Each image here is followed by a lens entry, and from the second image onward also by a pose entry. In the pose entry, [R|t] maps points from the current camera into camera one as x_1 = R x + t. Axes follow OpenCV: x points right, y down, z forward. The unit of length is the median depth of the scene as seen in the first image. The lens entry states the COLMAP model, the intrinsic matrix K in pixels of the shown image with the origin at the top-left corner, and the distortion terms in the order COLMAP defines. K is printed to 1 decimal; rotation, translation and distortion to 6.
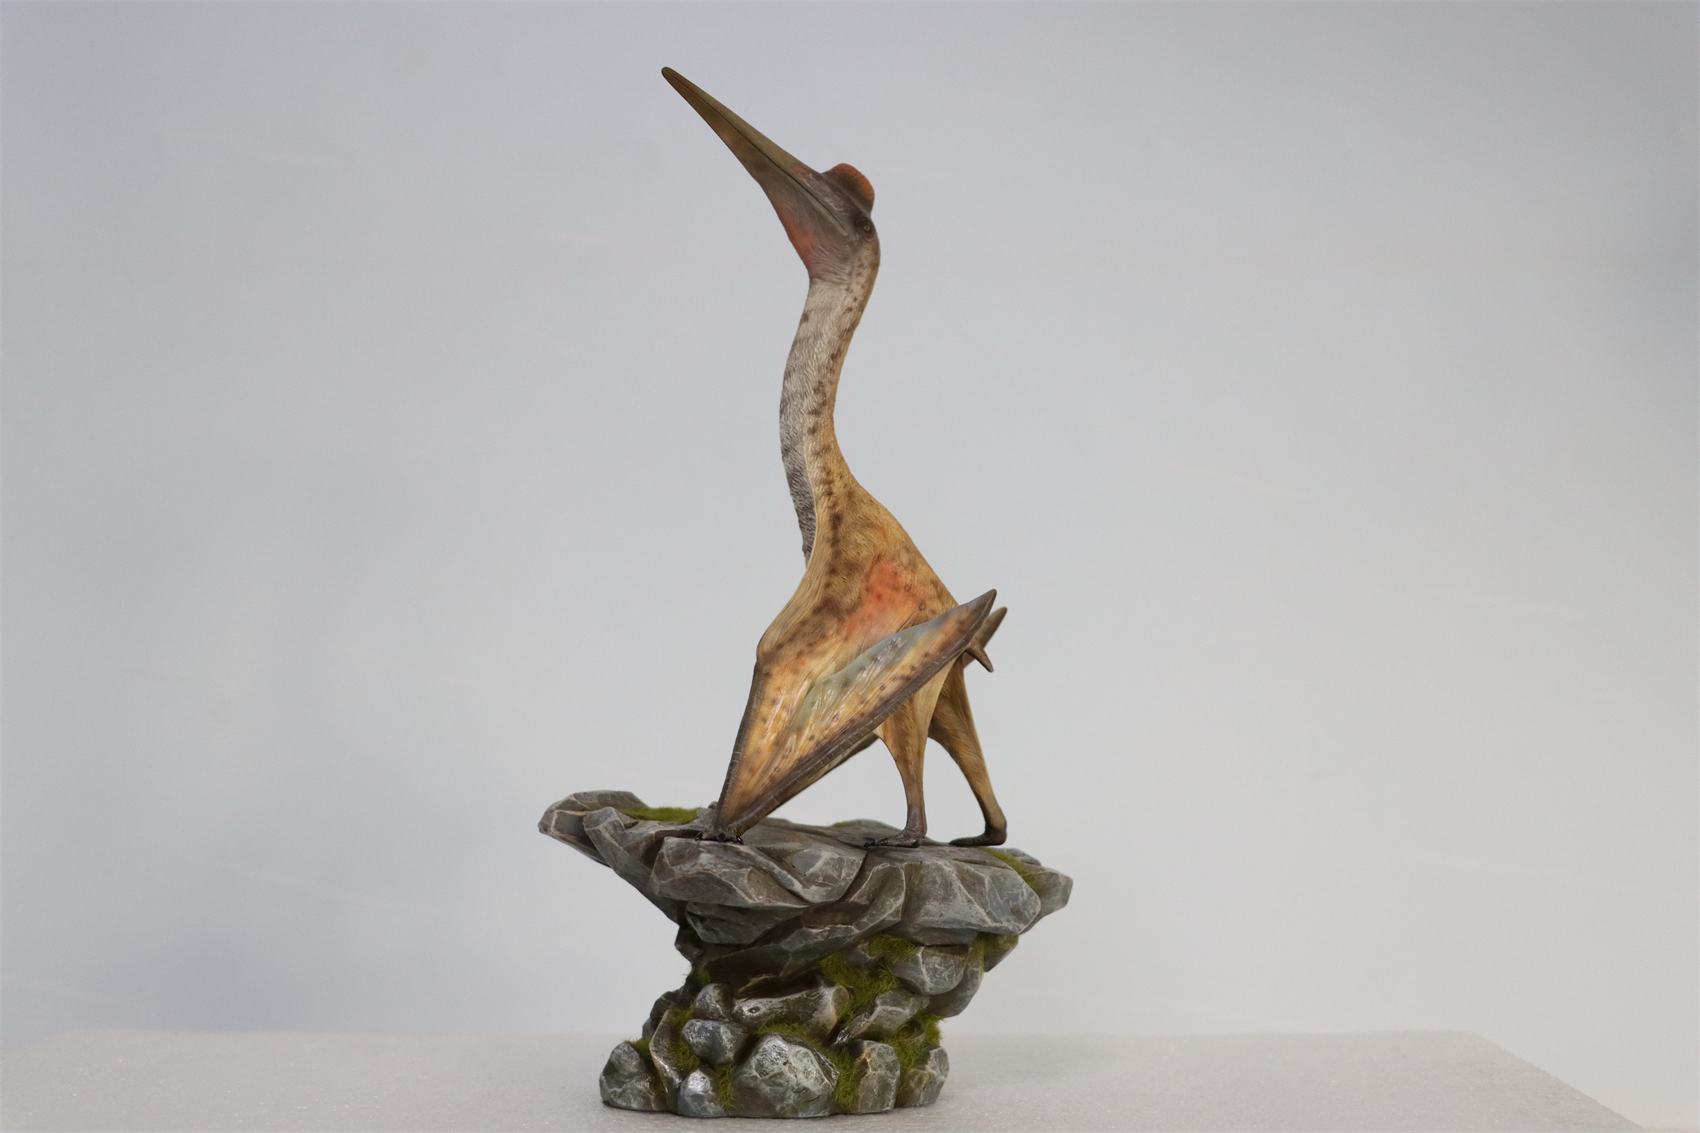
lens RADIAL K [[2469.4, 0, 855.9], [0, 2469.4, 580.6], [0, 0, 1]] dist [-0.054742, 0.000000]
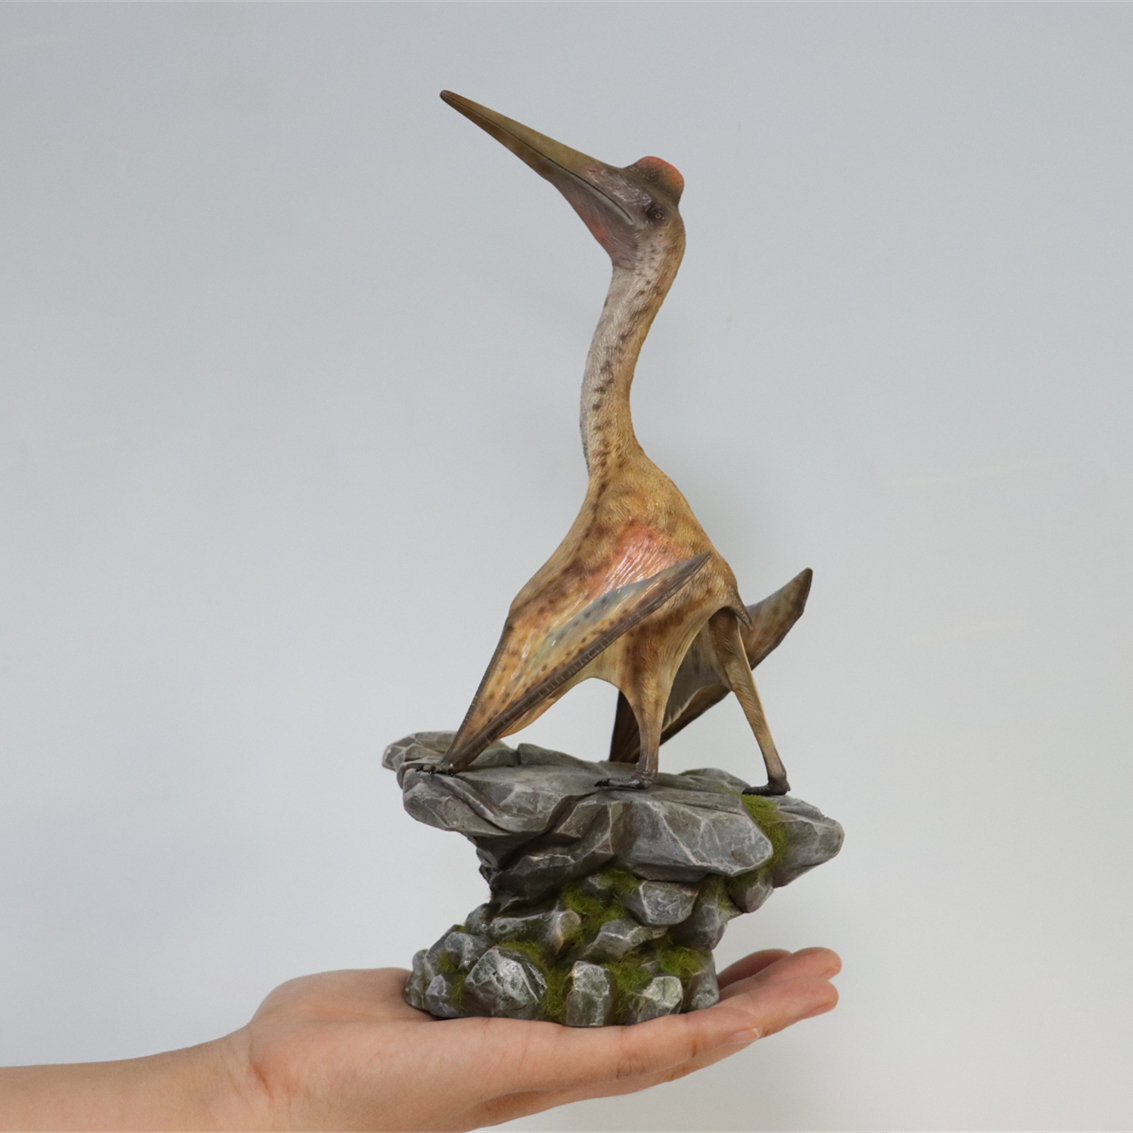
lens RADIAL K [[2805.4, 0, 556.3], [0, 2805.4, 591.5], [0, 0, 1]] dist [-0.015303, 0.000000]
pose [[0.843860, 0.001083, -0.536562, 0.651509], [0.006164, 0.999912, 0.011712, 0.006559], [0.536528, -0.013190, 0.843779, -0.059723]]
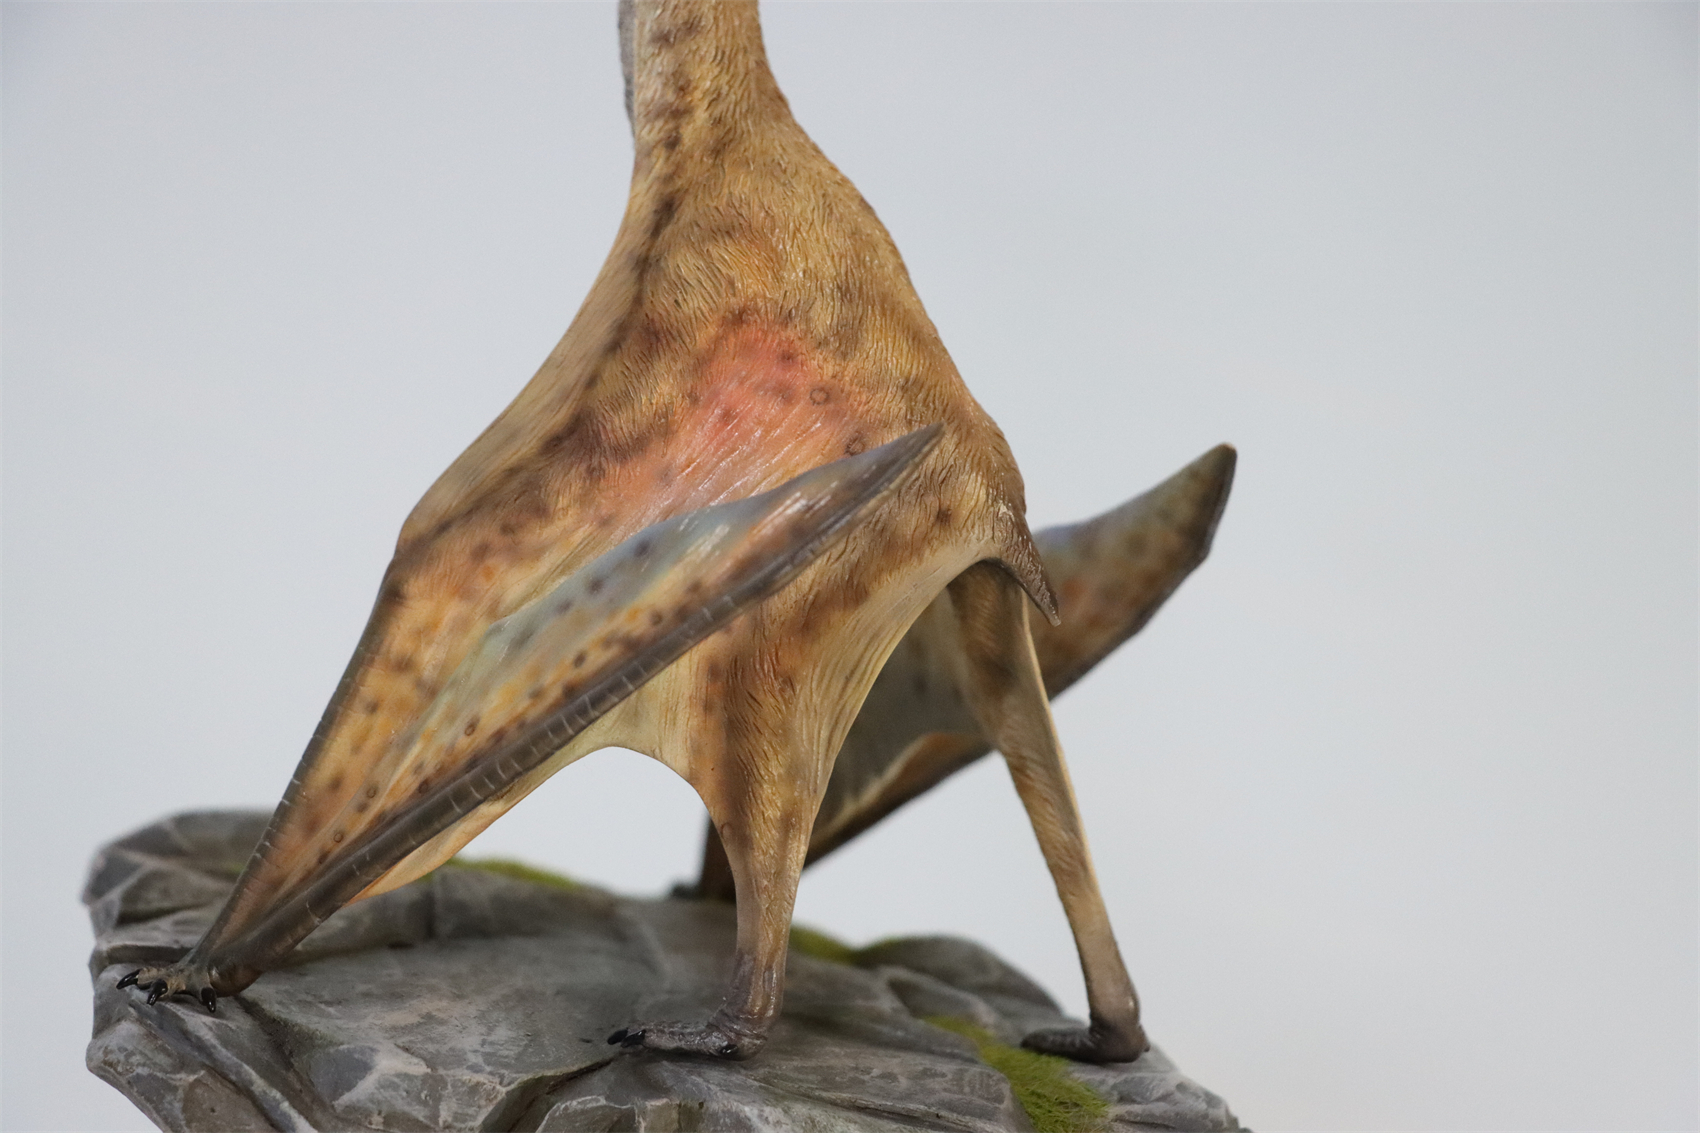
lens RADIAL K [[4950.9, 0, 831.6], [0, 4950.9, 575.4], [0, 0, 1]] dist [0.059621, 0.000000]
pose [[0.834531, 0.092190, -0.543194, 0.458811], [-0.025929, 0.991381, 0.128419, -0.070704], [0.550351, -0.093085, 0.829728, 0.356091]]
